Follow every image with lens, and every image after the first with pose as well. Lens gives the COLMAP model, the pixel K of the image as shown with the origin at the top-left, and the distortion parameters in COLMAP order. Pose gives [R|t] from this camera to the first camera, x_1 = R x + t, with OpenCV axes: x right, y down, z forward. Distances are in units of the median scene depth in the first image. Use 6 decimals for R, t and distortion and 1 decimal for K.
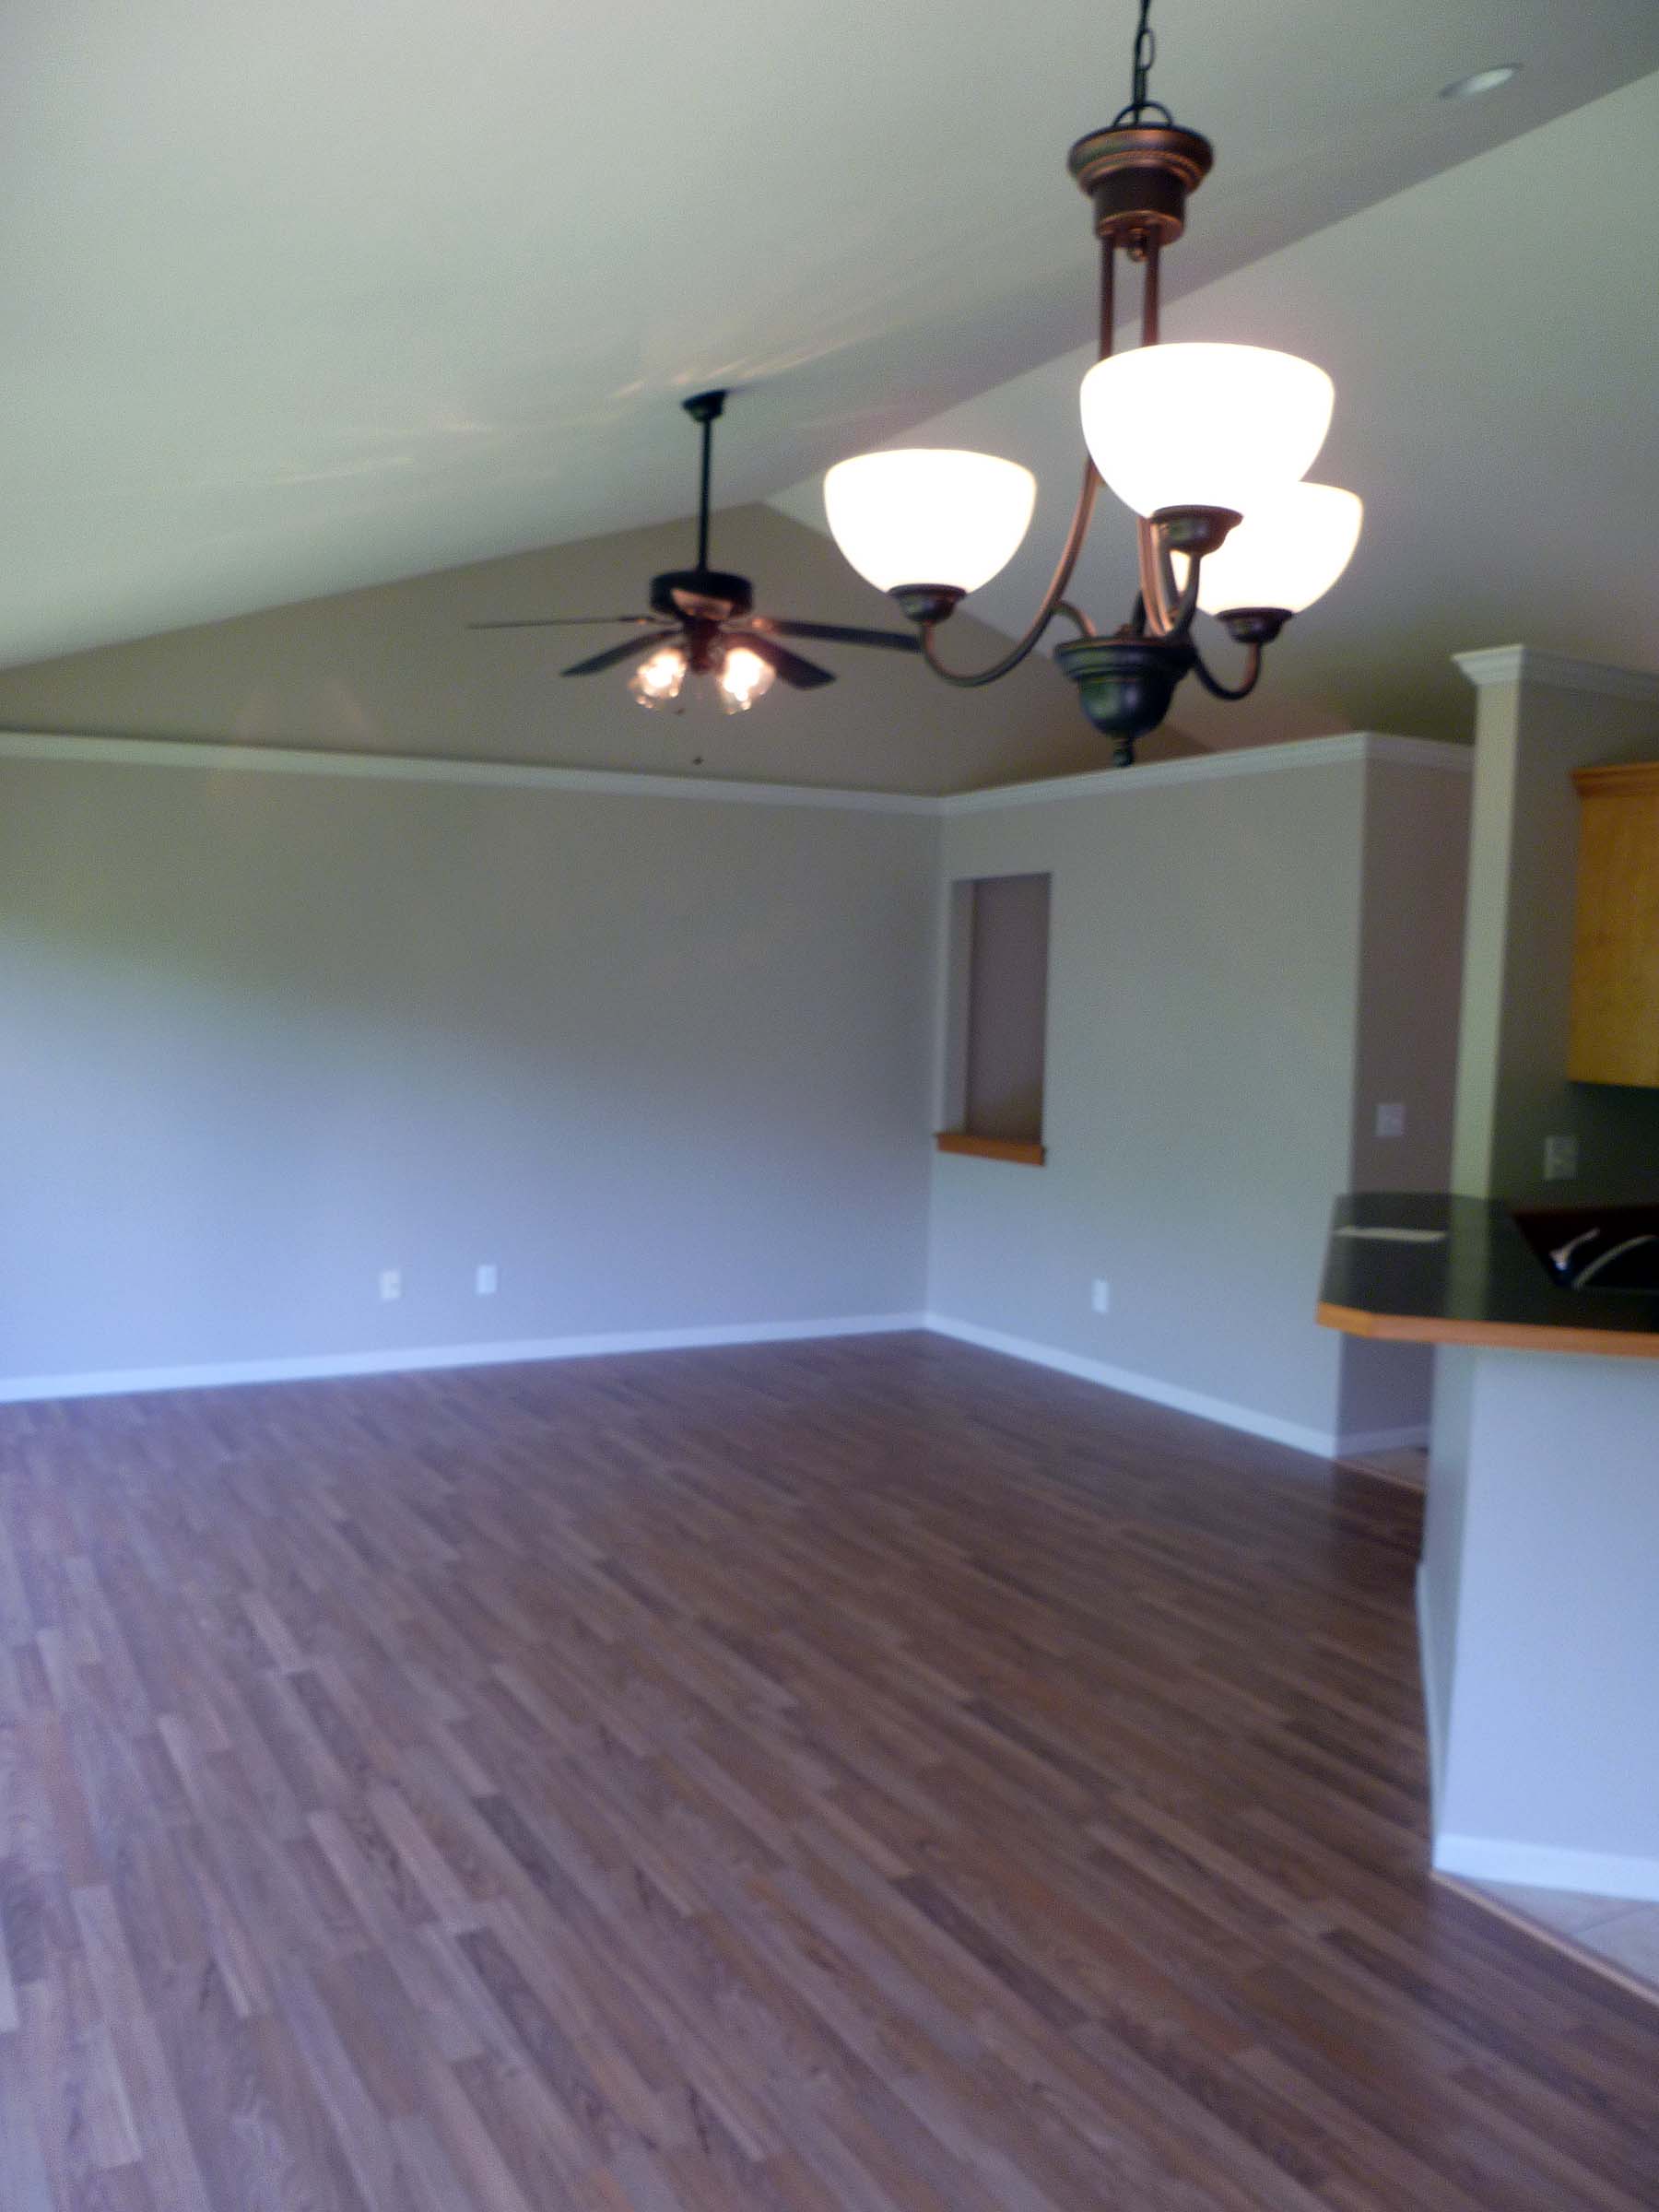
lens RADIAL K [[1843.7, 0, 829.3], [0, 1843.7, 1110.5], [0, 0, 1]] dist [-0.090188, 0.024543]
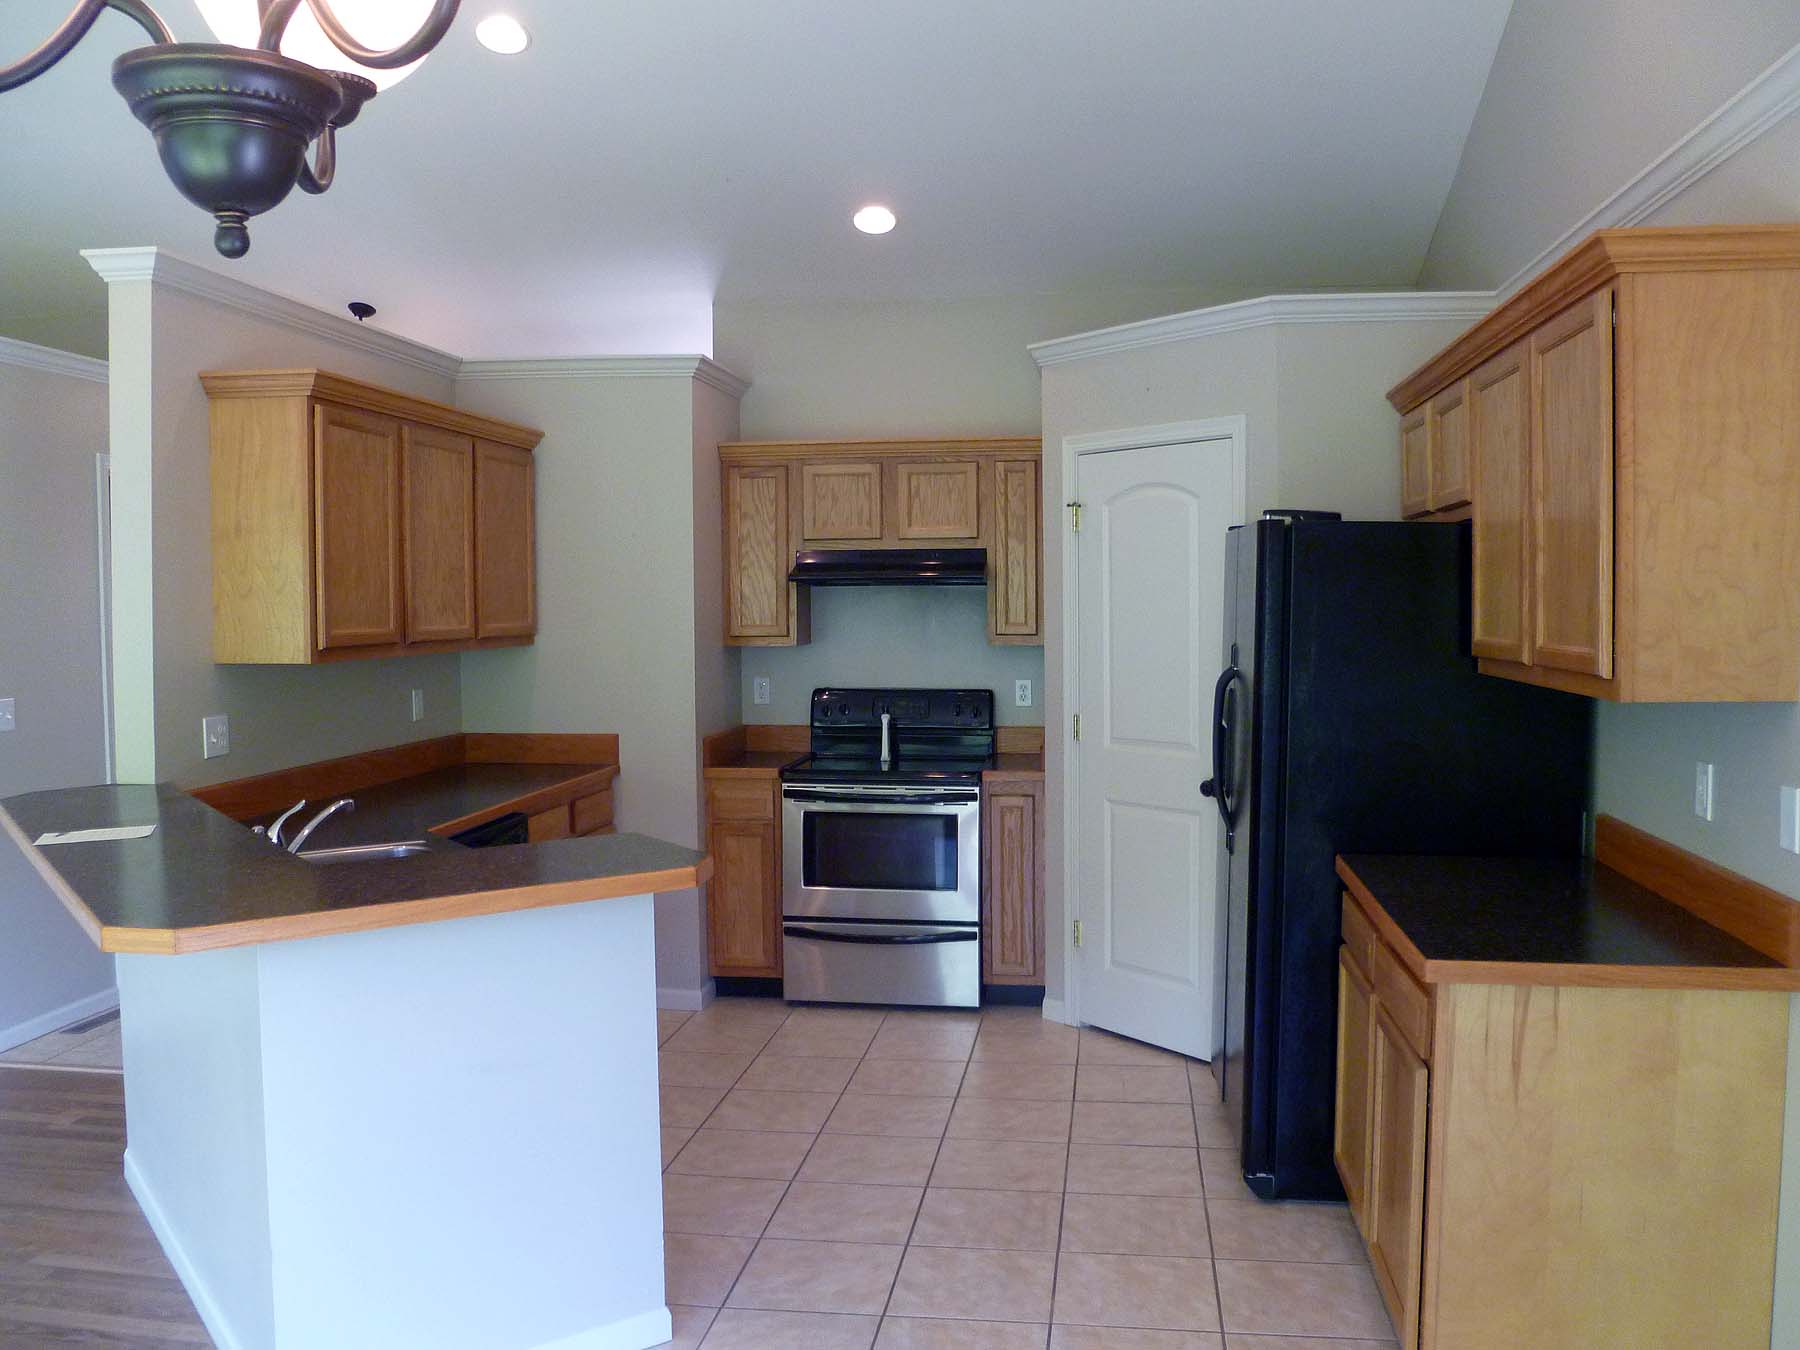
lens RADIAL K [[1500.3, 0, 906.4], [0, 1500.3, 668.5], [0, 0, 1]] dist [-0.090188, 0.024543]
pose [[0.597157, -0.076554, 0.798463, -0.040846], [0.079766, 0.996169, 0.035854, -0.011626], [-0.798149, 0.042280, 0.600975, 0.153798]]
